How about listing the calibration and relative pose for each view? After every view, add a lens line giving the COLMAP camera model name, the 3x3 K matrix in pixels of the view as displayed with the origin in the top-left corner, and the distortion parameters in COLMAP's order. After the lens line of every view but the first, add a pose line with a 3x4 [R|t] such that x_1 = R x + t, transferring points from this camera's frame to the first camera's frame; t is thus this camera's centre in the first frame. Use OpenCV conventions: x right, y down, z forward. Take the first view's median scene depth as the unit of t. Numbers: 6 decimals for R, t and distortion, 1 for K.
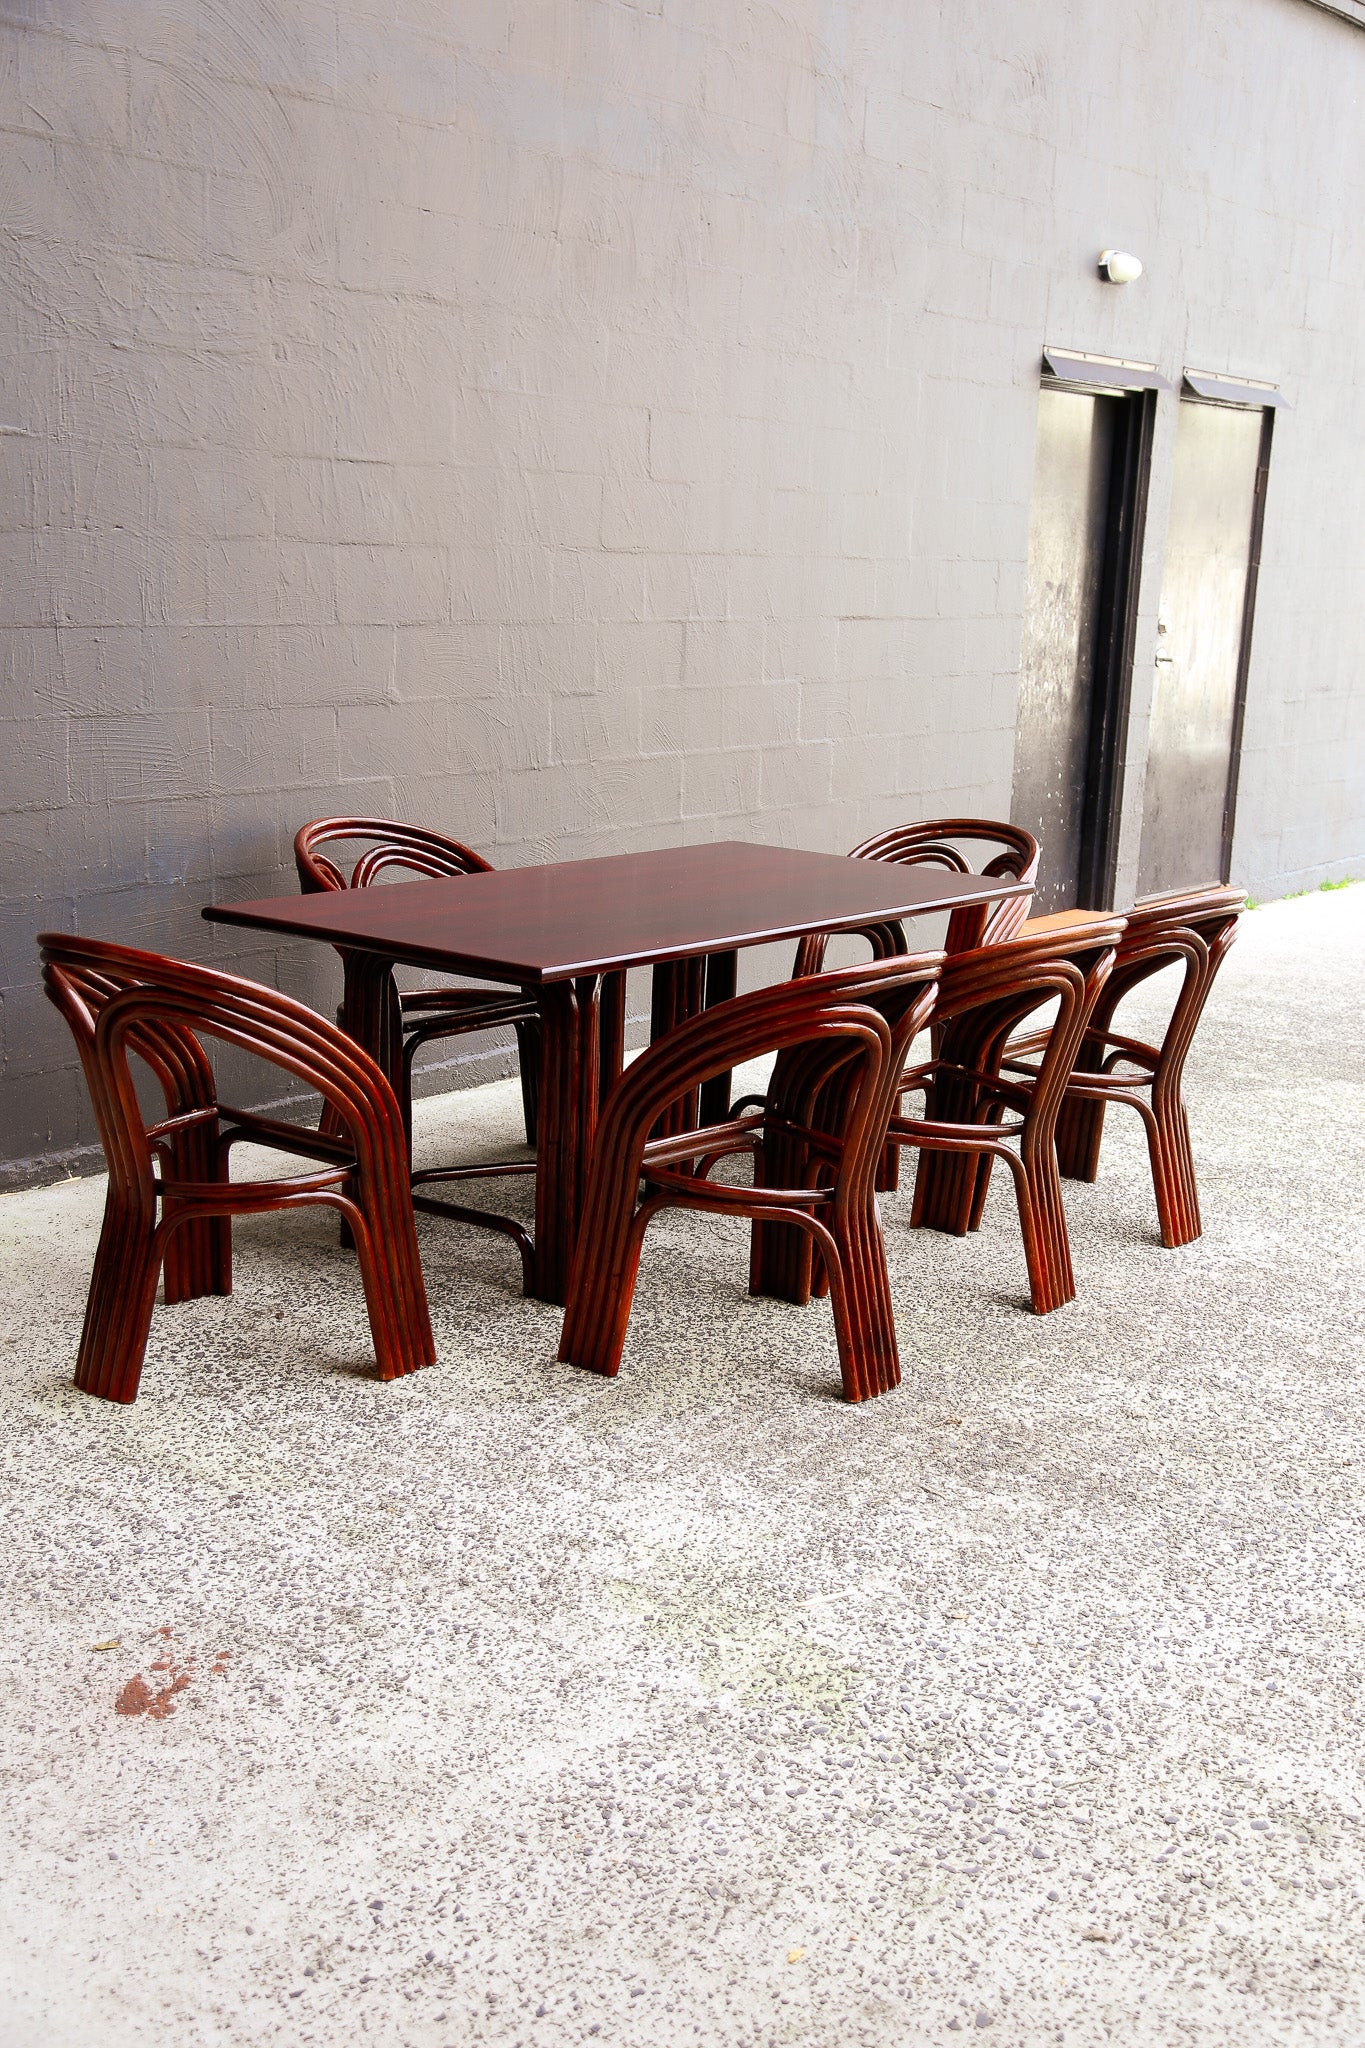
lens RADIAL K [[2202.3, 0, 671.5], [0, 2202.3, 1045.4], [0, 0, 1]] dist [0.077067, 0.000000]
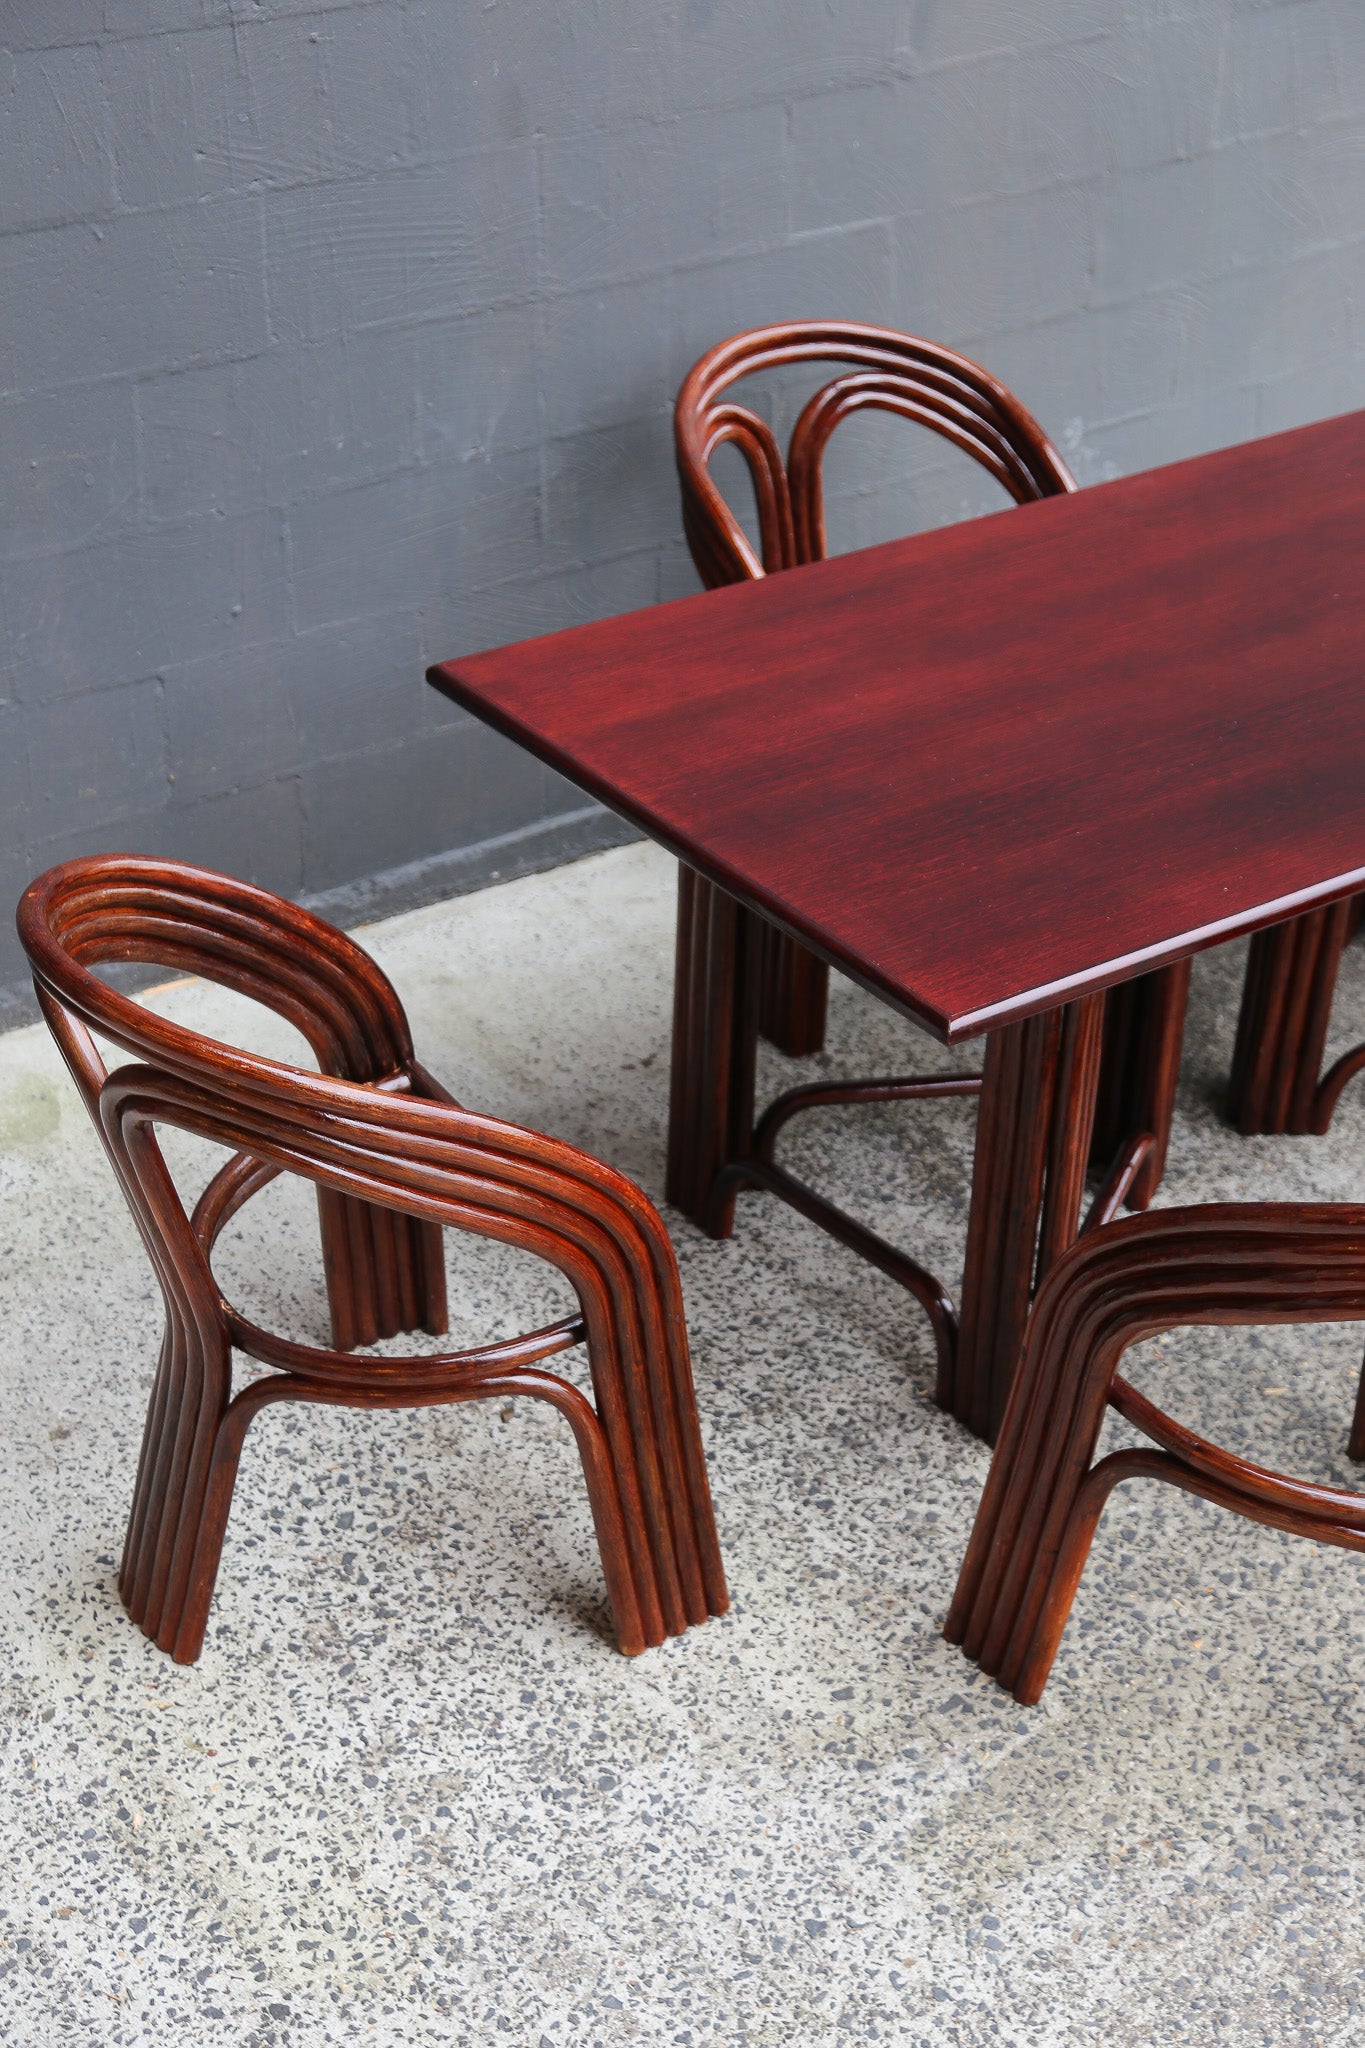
lens RADIAL K [[2996.6, 0, 699.6], [0, 2996.6, 1026.3], [0, 0, 1]] dist [0.204529, 0.000000]
pose [[0.960681, 0.139048, -0.240328, 0.051626], [-0.052851, 0.941317, 0.333361, -0.253300], [0.272578, -0.307552, 0.911654, 0.328654]]
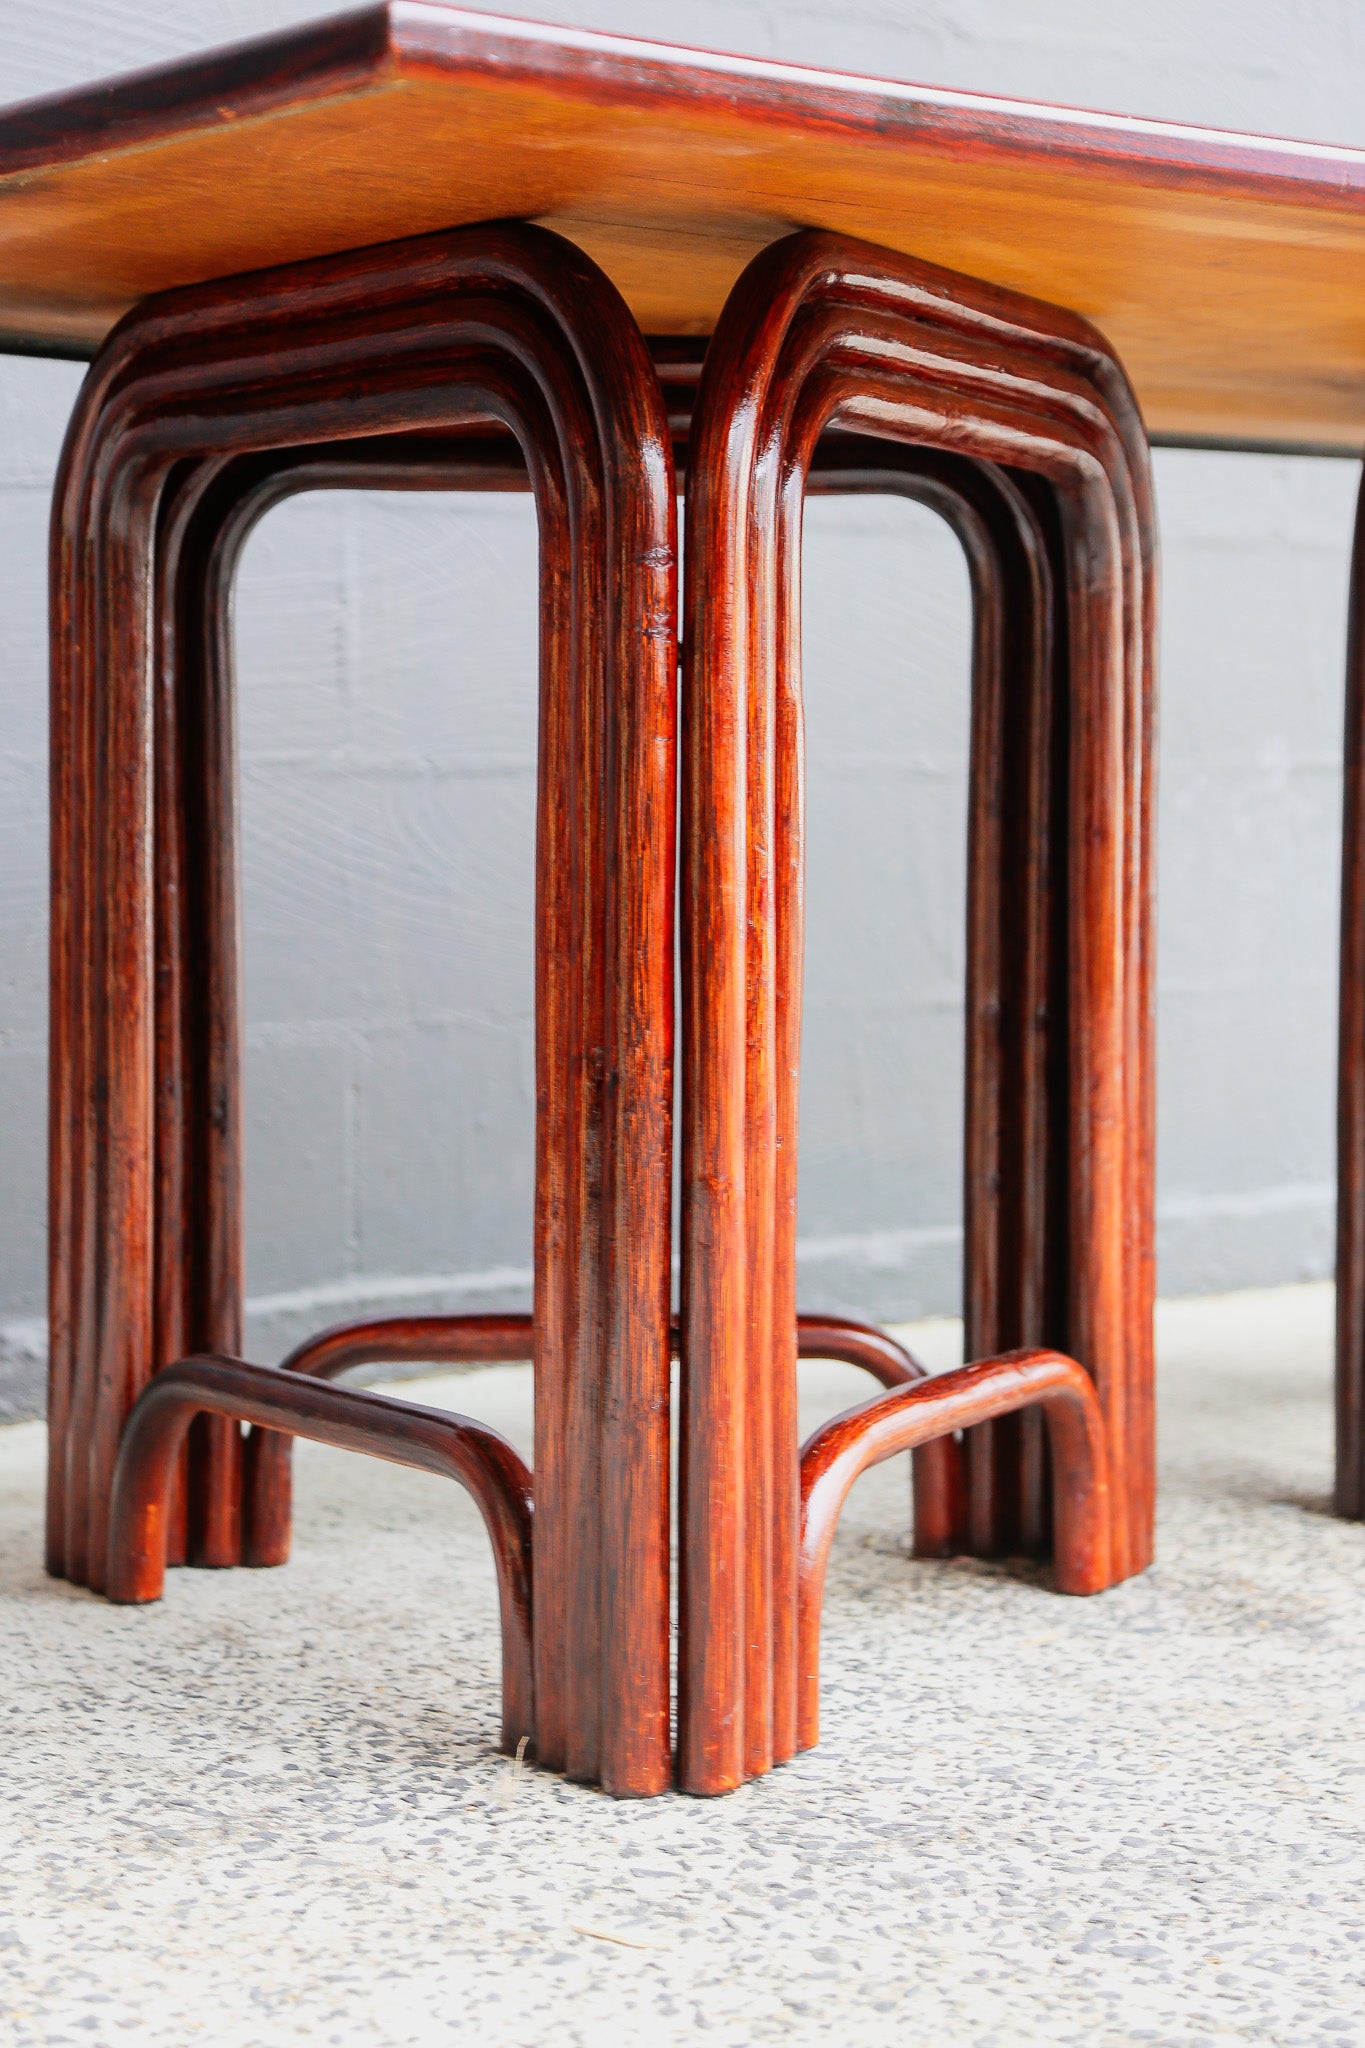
lens RADIAL K [[3877.0, 0, 683.1], [0, 3877.0, 1023.8], [0, 0, 1]] dist [0.262527, 0.000000]
pose [[0.970731, -0.015425, -0.239675, -0.041889], [-0.023177, 0.987262, -0.157409, 0.105570], [0.239050, 0.158356, 0.958008, 0.646395]]
